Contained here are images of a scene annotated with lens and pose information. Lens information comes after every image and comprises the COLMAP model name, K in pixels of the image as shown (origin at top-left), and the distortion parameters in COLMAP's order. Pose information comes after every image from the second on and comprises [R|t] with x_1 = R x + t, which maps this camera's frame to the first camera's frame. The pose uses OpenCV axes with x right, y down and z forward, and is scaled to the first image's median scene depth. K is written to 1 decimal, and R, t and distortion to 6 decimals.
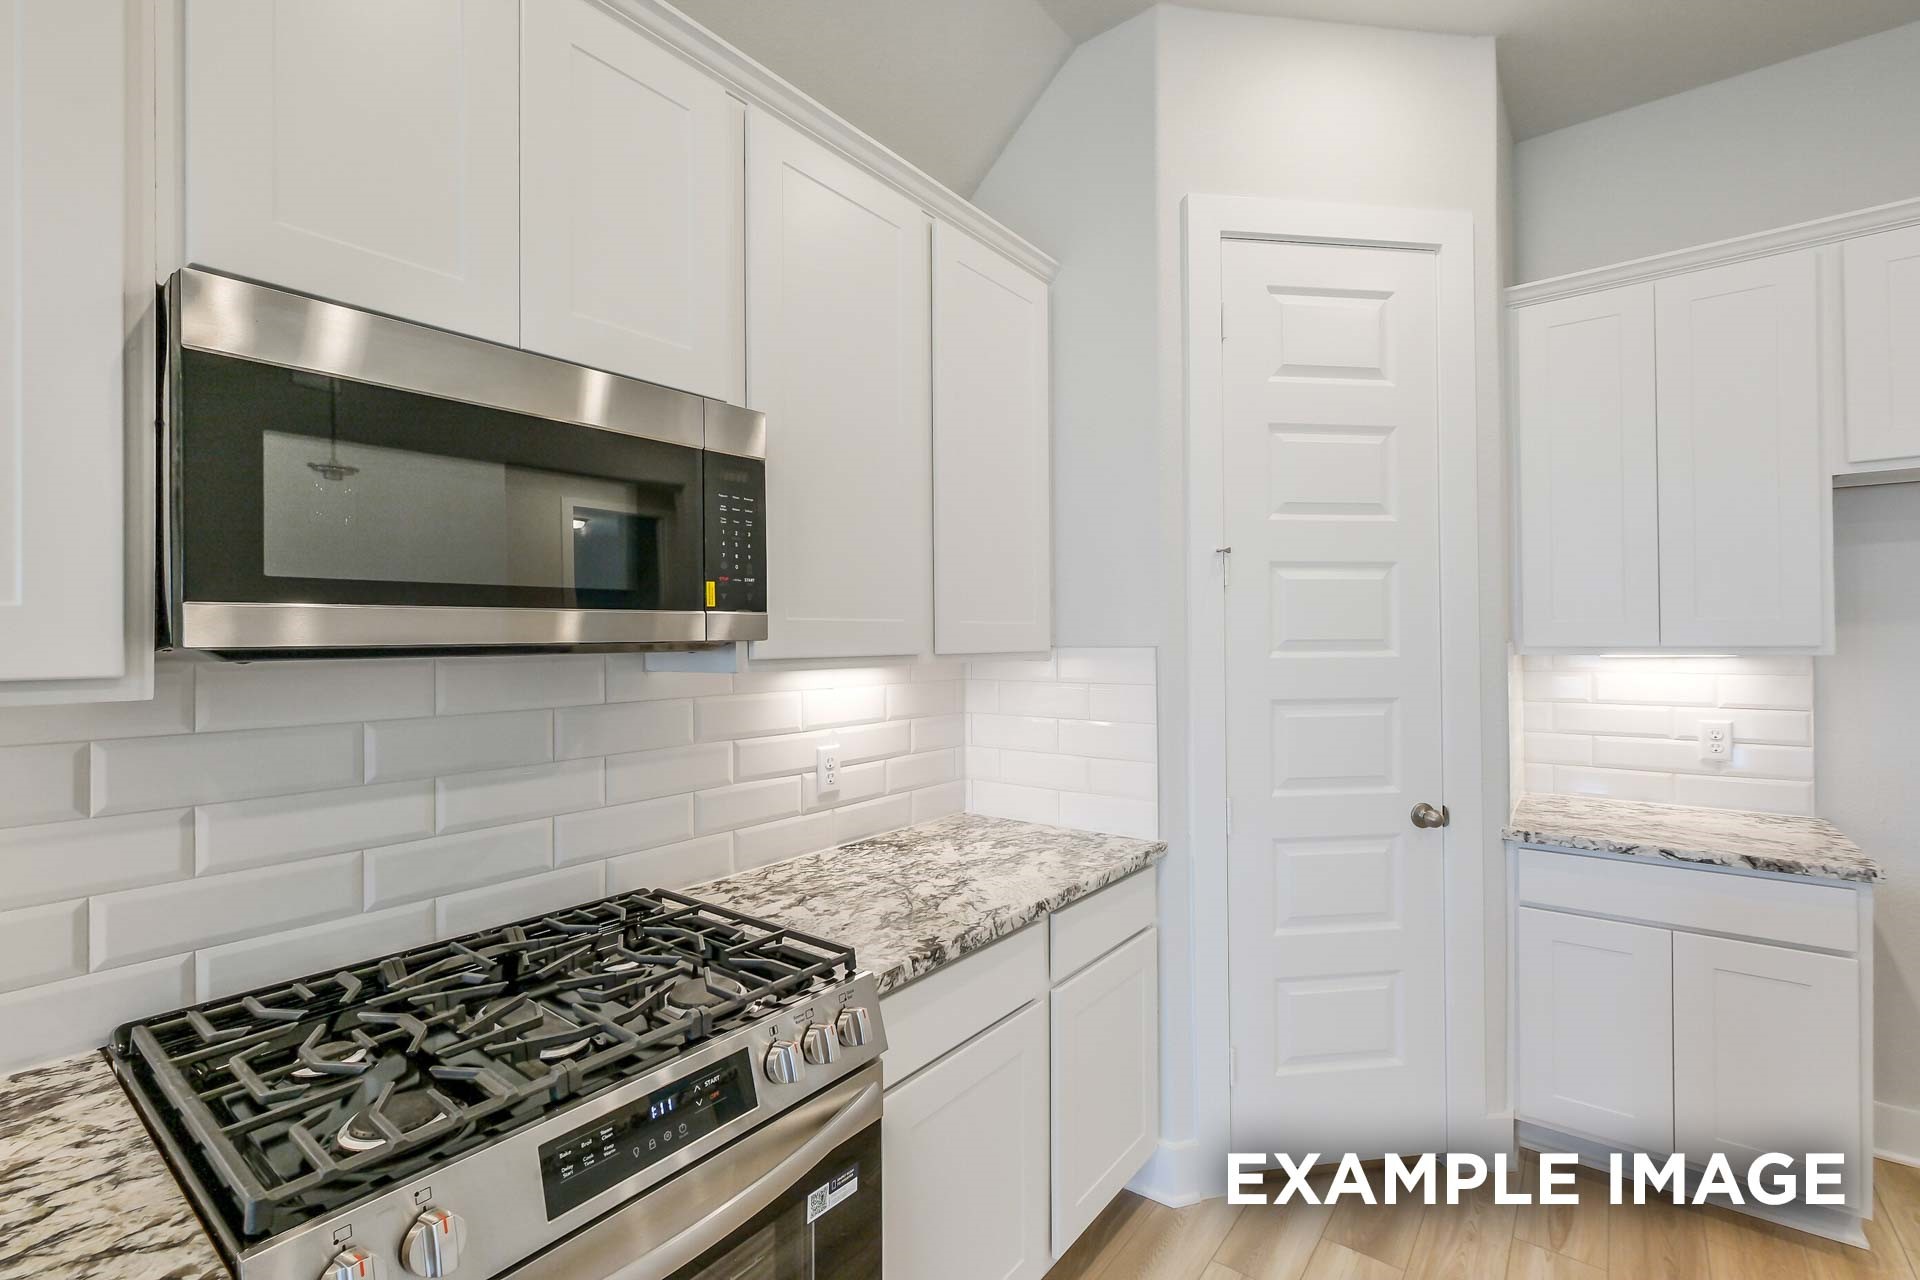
lens RADIAL K [[846.5, 0, 974.7], [0, 846.5, 637.4], [0, 0, 1]] dist [-0.004042, 0.000365]
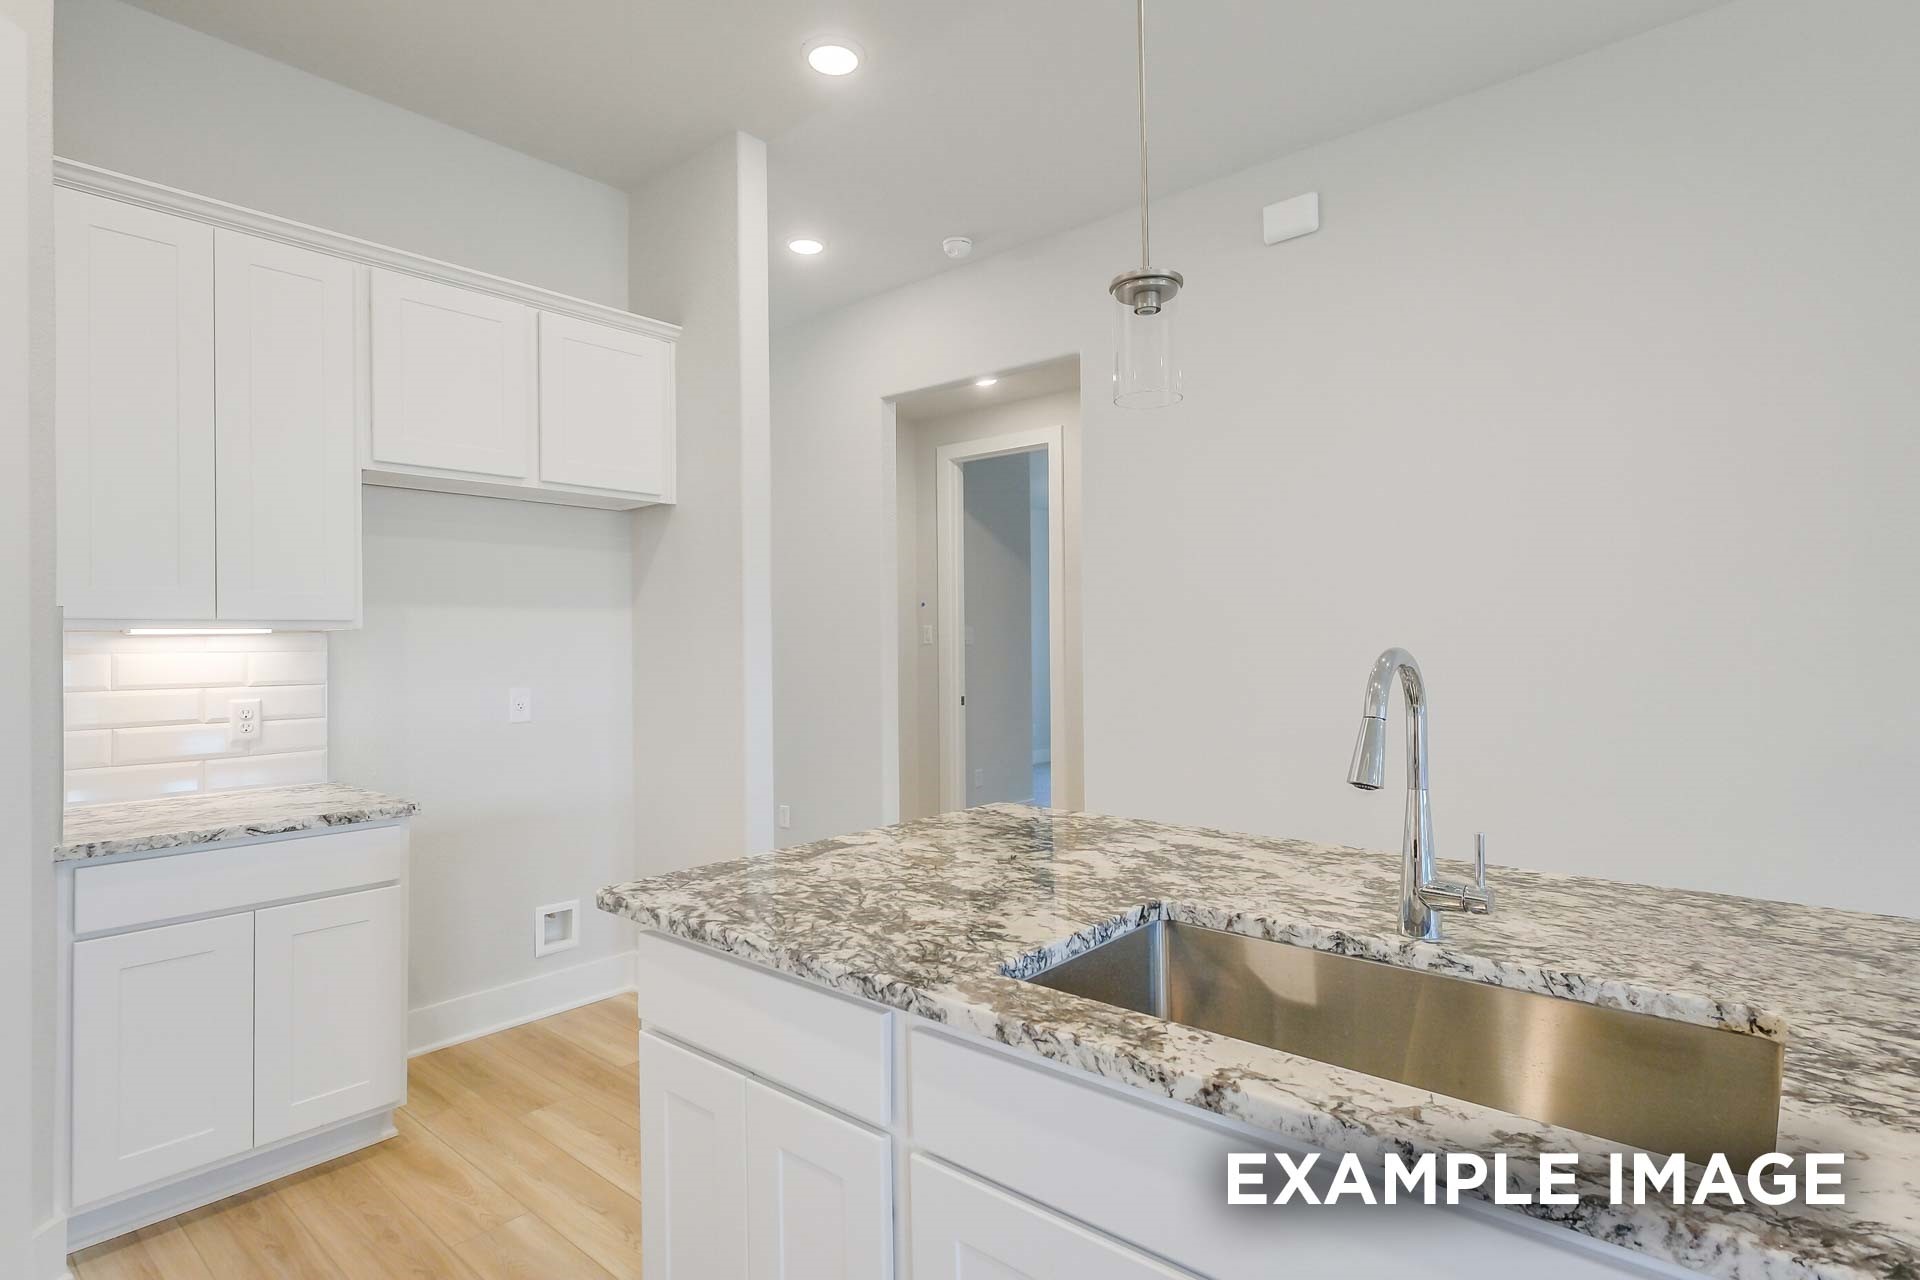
lens RADIAL K [[986.0, 0, 957.3], [0, 986.0, 628.6], [0, 0, 1]] dist [0.000879, -0.000397]
pose [[0.052942, 0.021520, 0.998366, -0.262869], [0.008512, 0.999722, -0.022000, 0.057068], [-0.998561, 0.009663, 0.052744, 0.135824]]
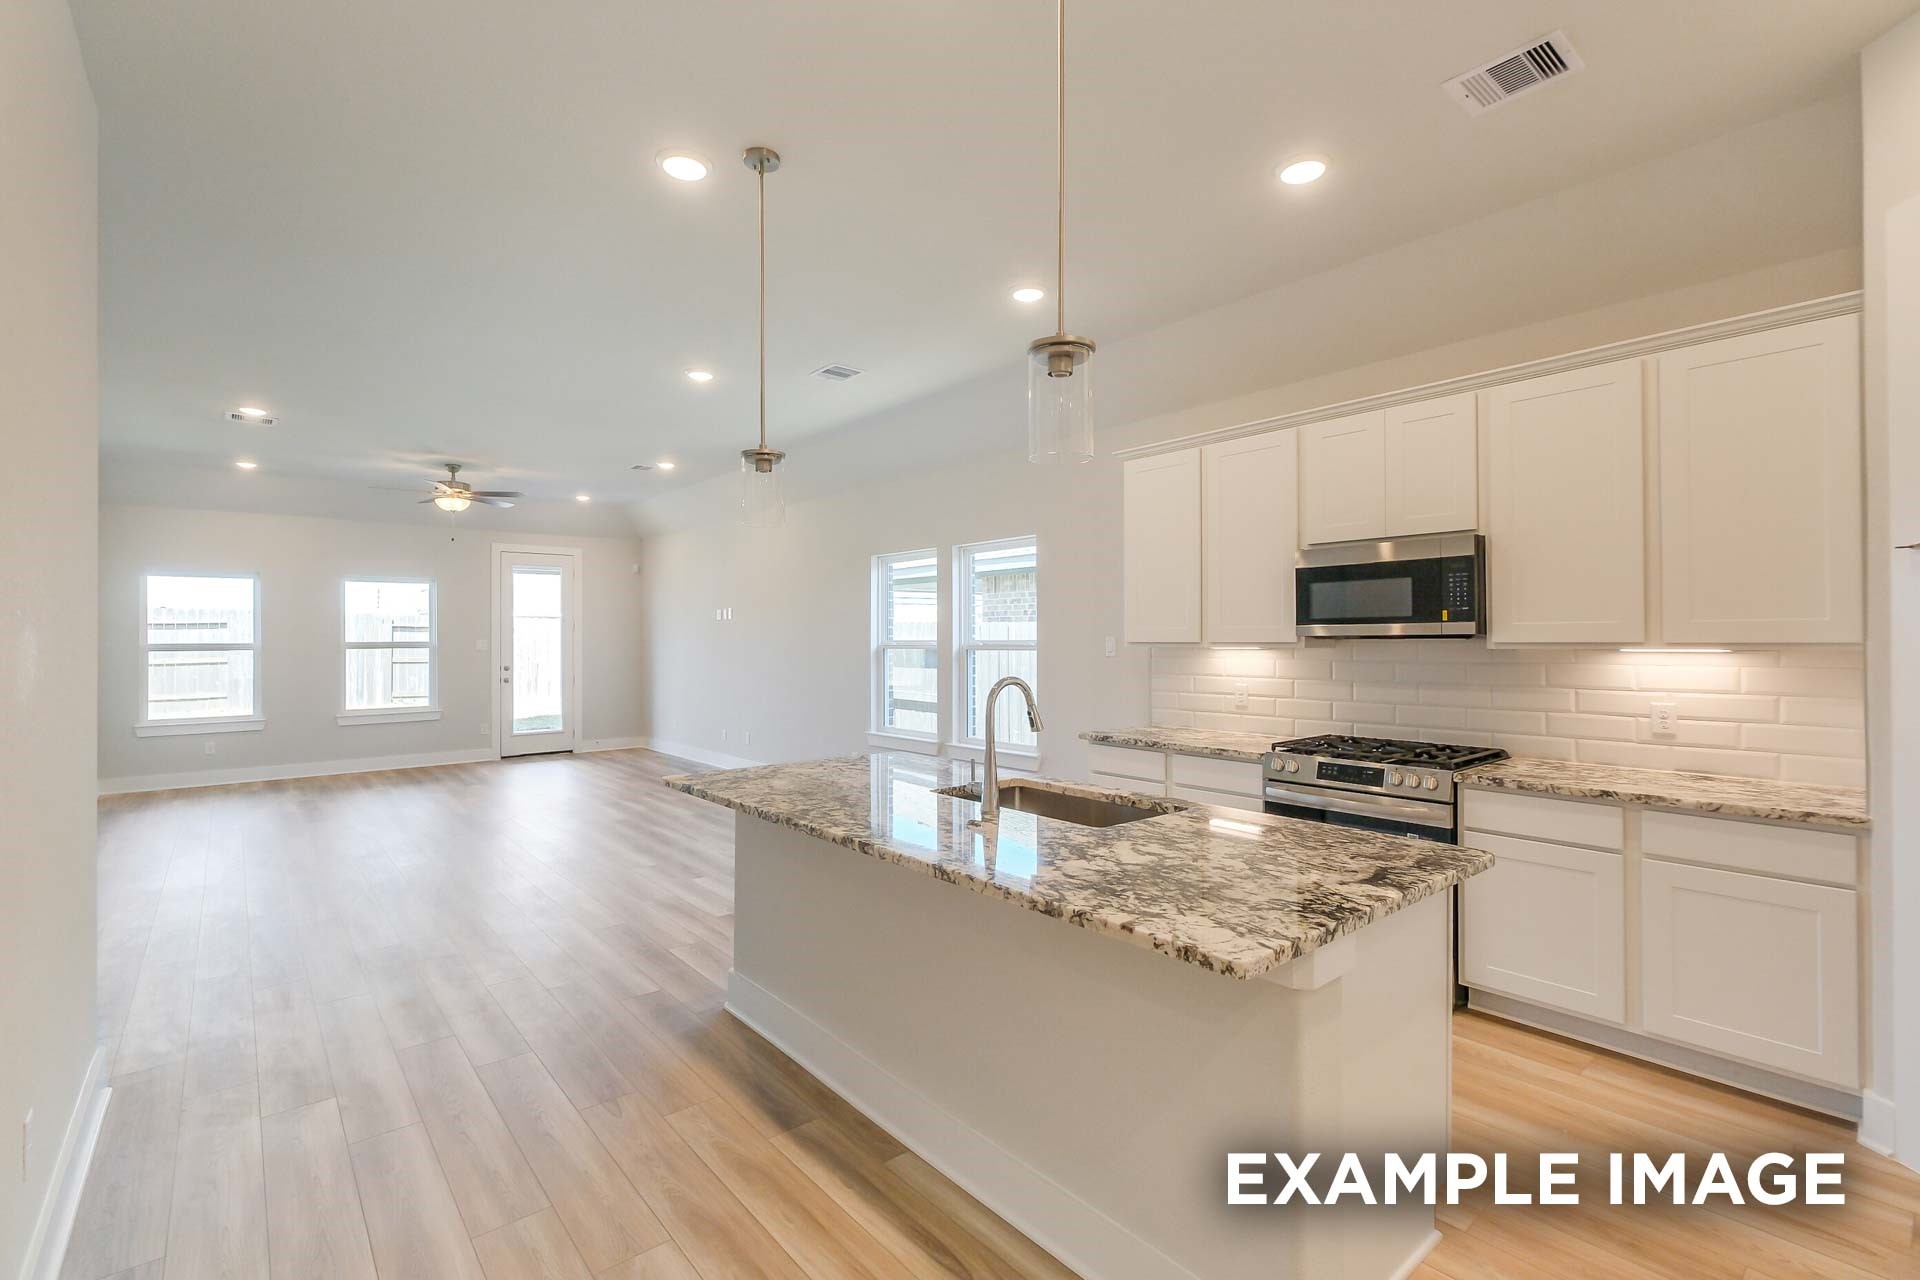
lens RADIAL K [[846.5, 0, 965.2], [0, 846.5, 642.6], [0, 0, 1]] dist [-0.004042, 0.000365]
pose [[-0.194756, 0.011955, -0.980779, 1.588991], [0.007830, 0.999913, 0.010633, -0.006187], [0.980820, -0.005608, -0.194833, 0.069402]]
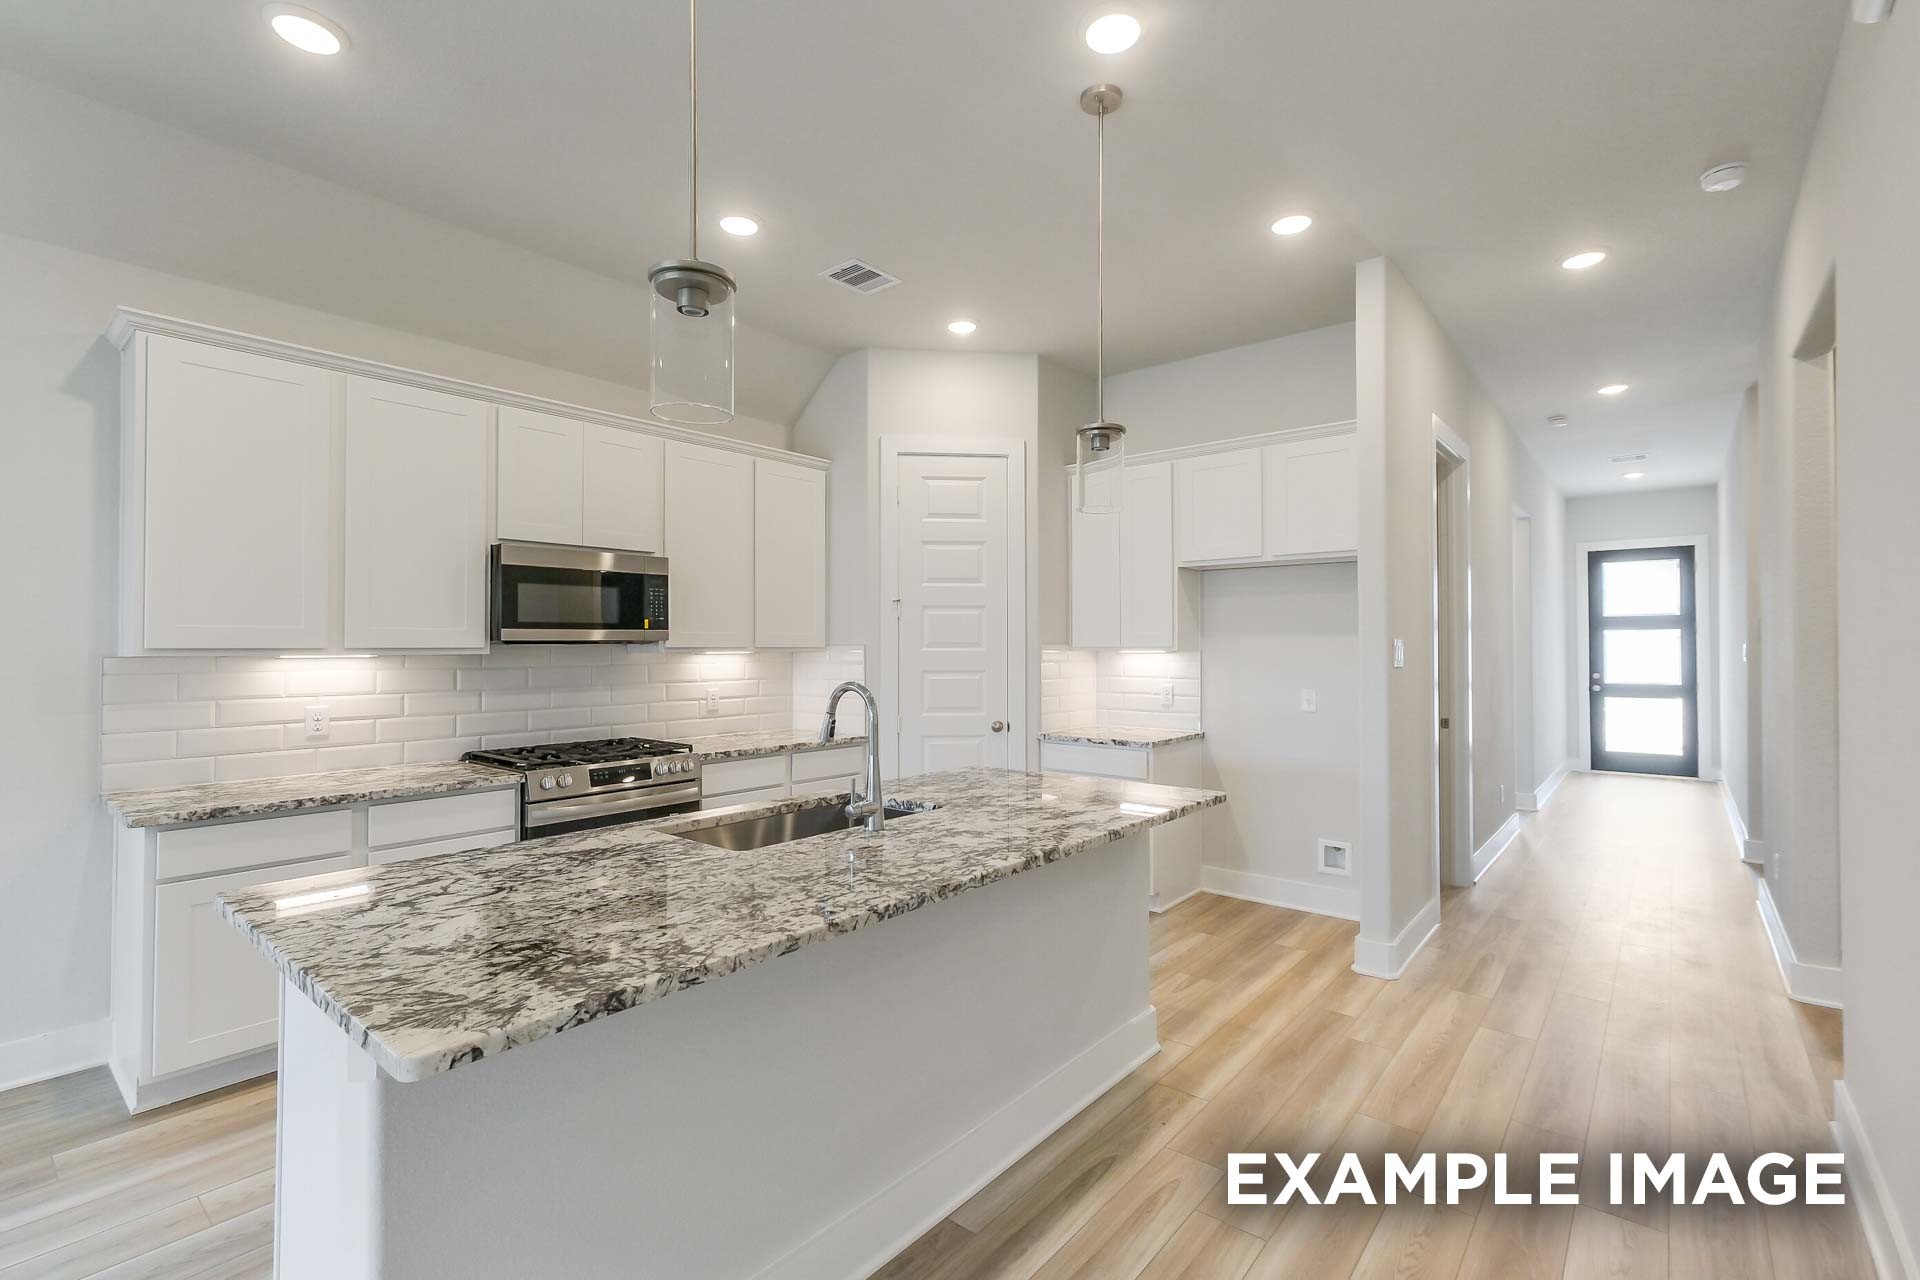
lens RADIAL K [[846.5, 0, 966.6], [0, 846.5, 634.9], [0, 0, 1]] dist [-0.004042, 0.000365]
pose [[0.999259, 0.006780, -0.037893, 0.581508], [-0.007090, 0.999942, -0.008046, 0.001099], [0.037837, 0.008309, 0.999249, -1.204833]]
